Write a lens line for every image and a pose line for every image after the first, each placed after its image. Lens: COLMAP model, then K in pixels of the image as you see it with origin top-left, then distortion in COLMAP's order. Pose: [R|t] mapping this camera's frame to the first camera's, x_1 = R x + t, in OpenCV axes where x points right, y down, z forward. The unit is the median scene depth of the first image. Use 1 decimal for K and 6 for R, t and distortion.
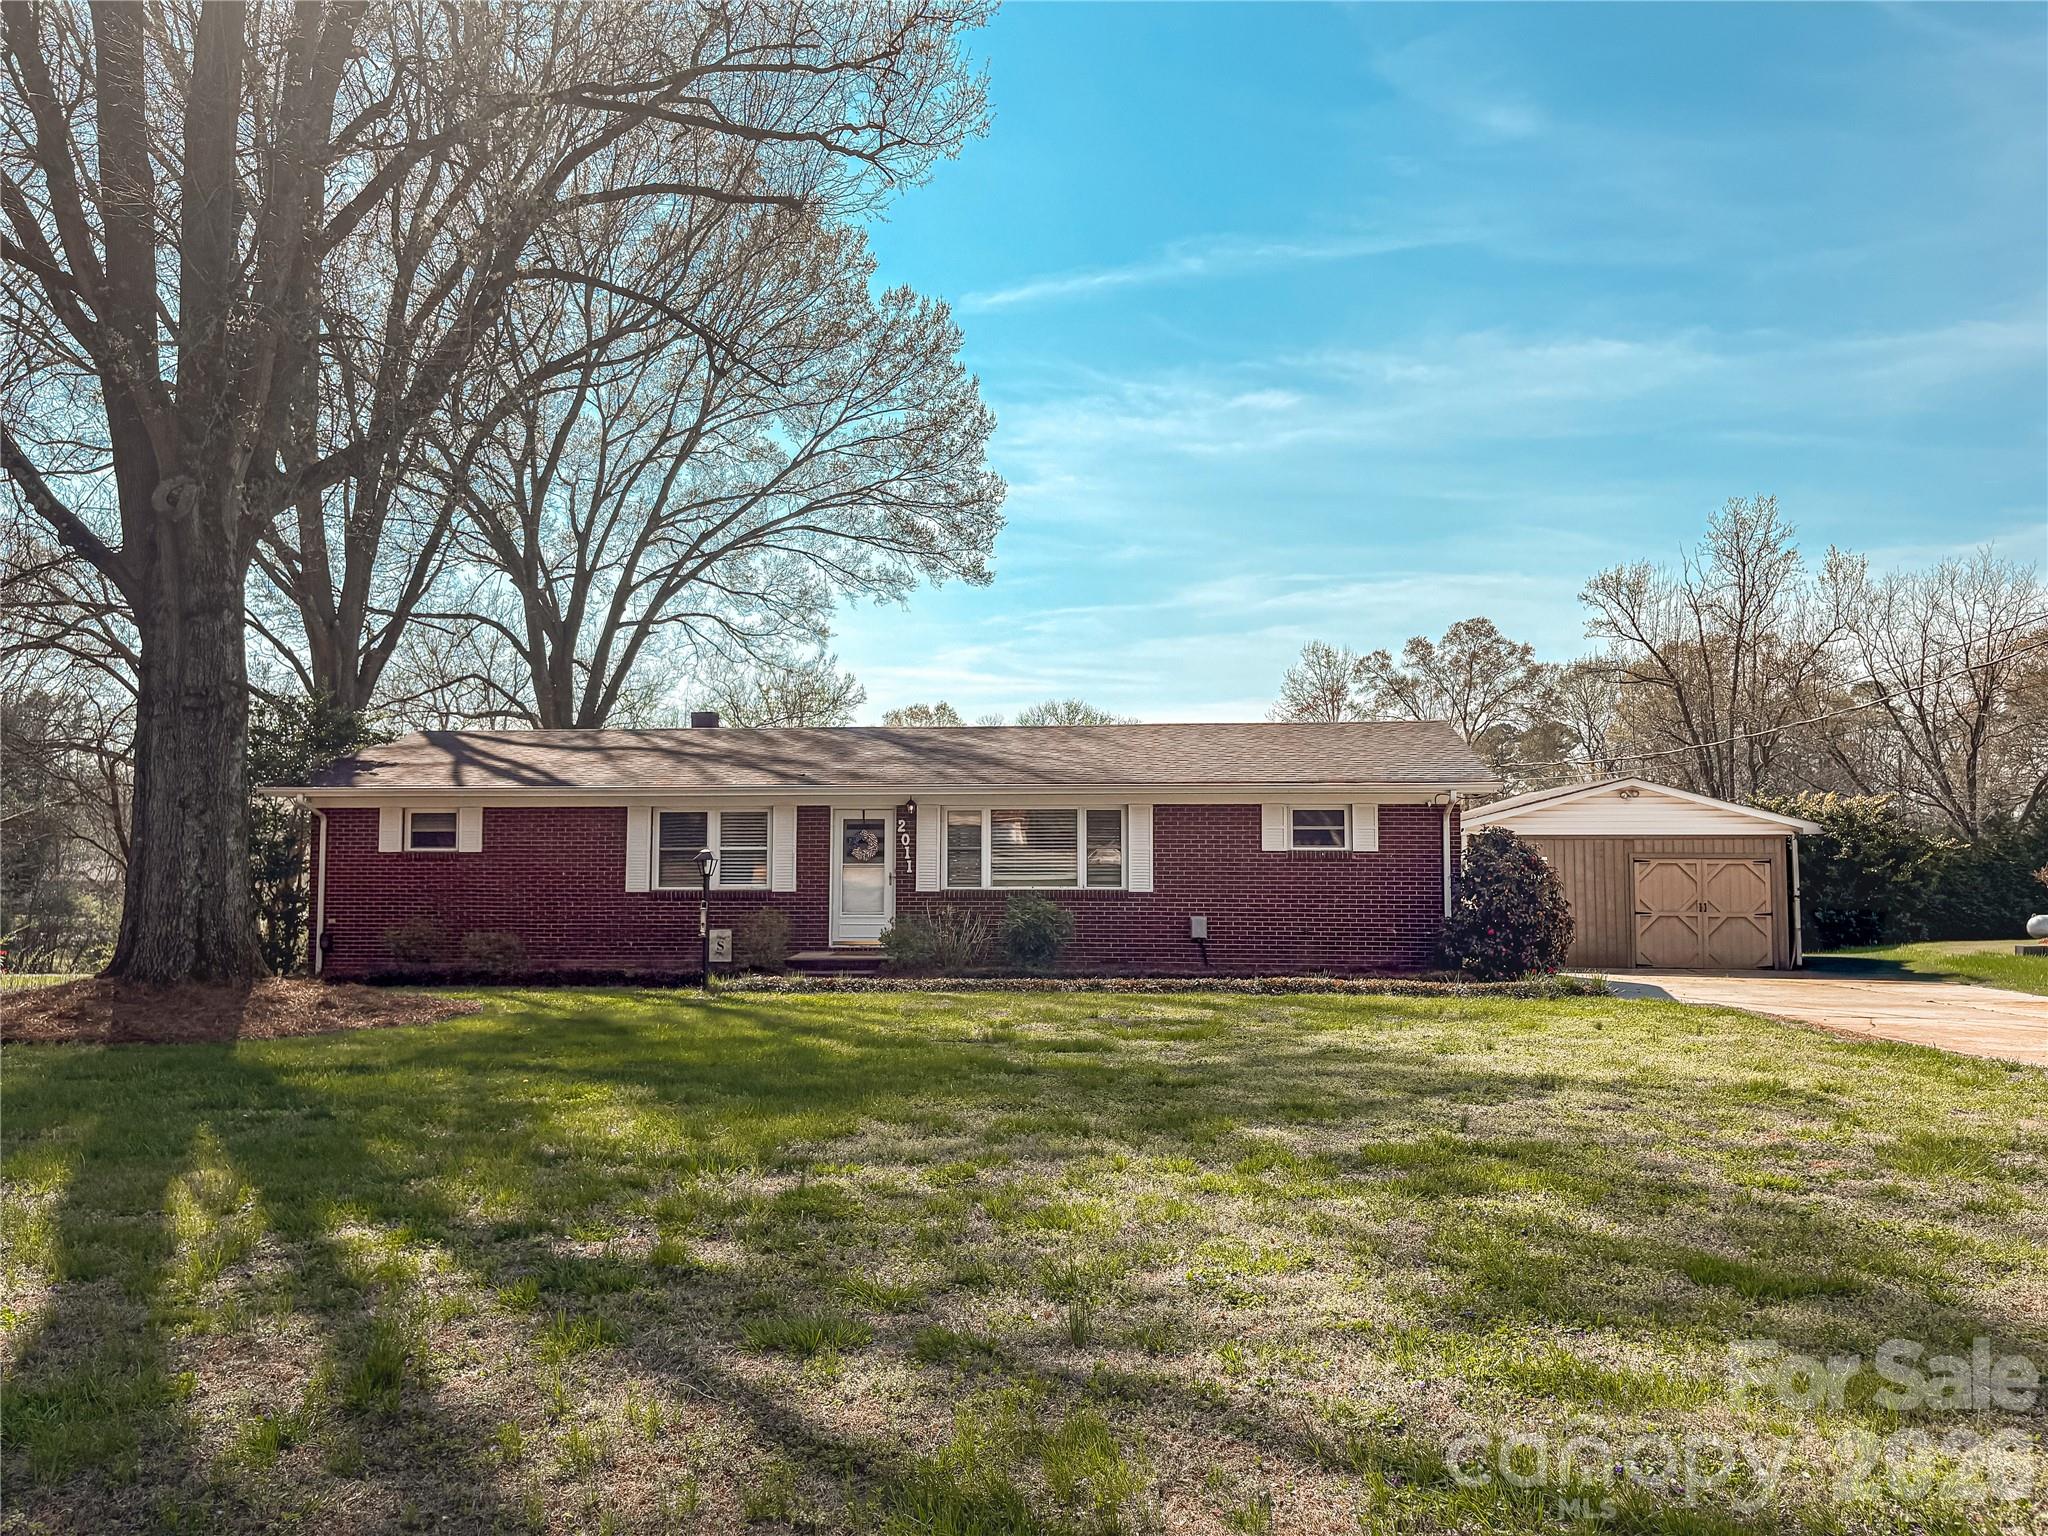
lens RADIAL K [[1573.4, 0, 1024.0], [0, 1573.4, 768.0], [0, 0, 1]] dist [0.046849, -0.095750]
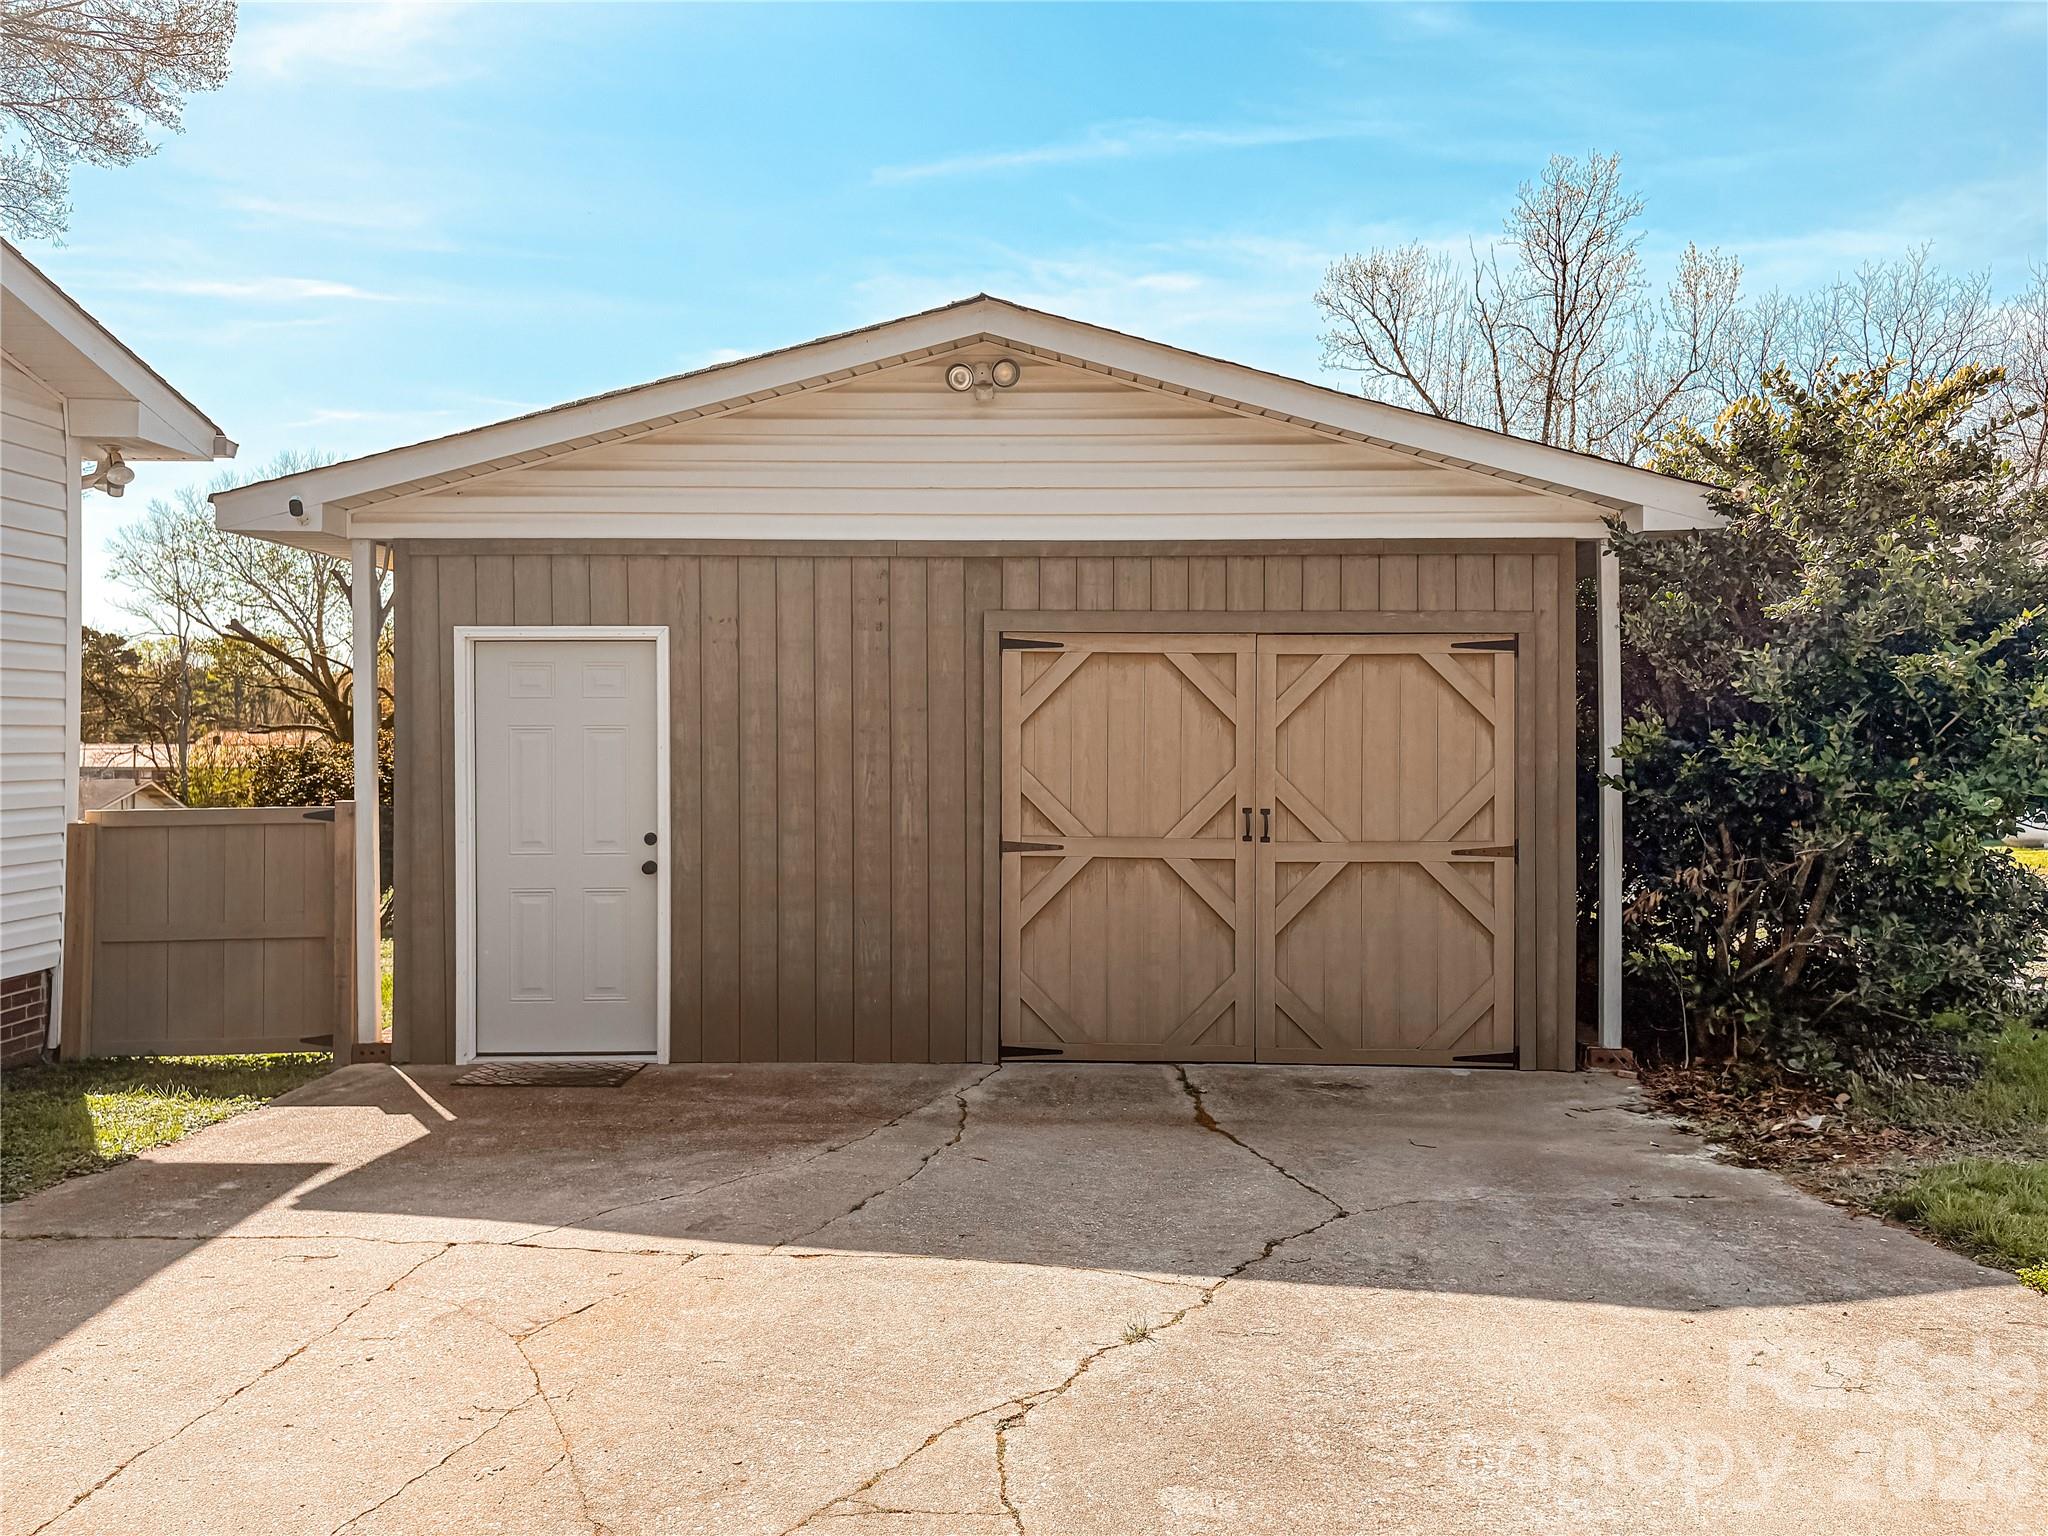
lens RADIAL K [[1573.4, 0, 1024.0], [0, 1573.4, 768.0], [0, 0, 1]] dist [0.046849, -0.095750]
pose [[0.995866, -0.002167, 0.090806, 0.367201], [-0.005624, 0.996326, 0.085457, 0.057120], [-0.090658, -0.085614, 0.992195, 0.747654]]
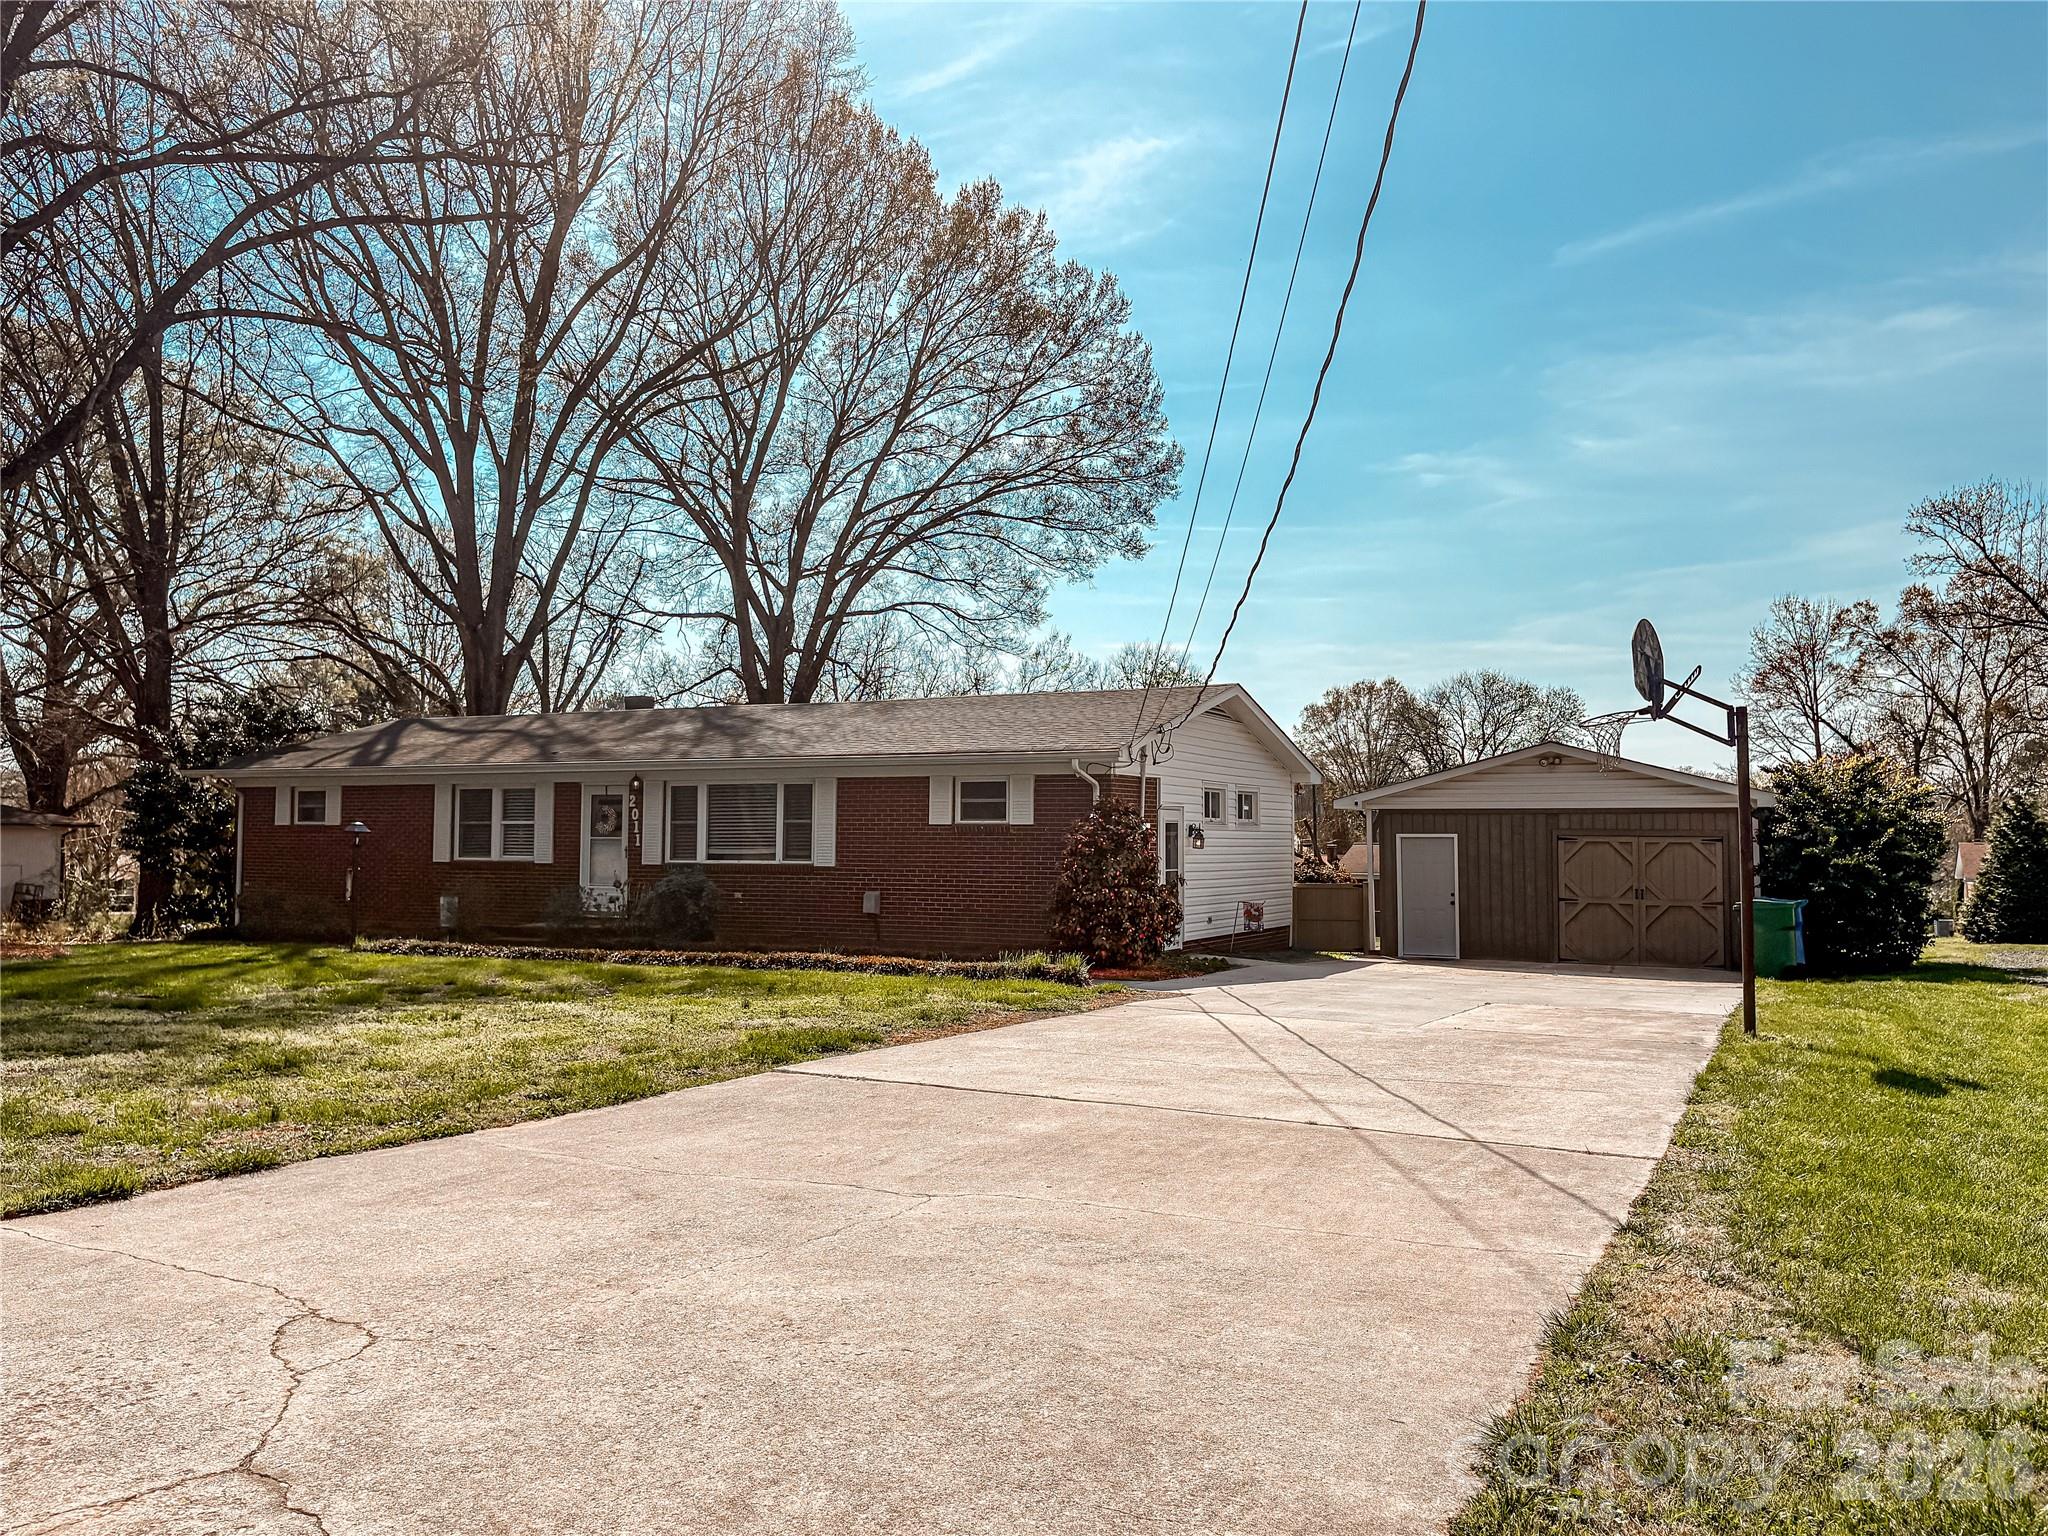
lens RADIAL K [[1573.4, 0, 1024.0], [0, 1573.4, 768.0], [0, 0, 1]] dist [0.046849, -0.095750]
pose [[0.936225, -0.011848, -0.351201, 0.417477], [0.016127, 0.999827, 0.009259, 0.007205], [0.351031, -0.014332, 0.936254, 0.087673]]
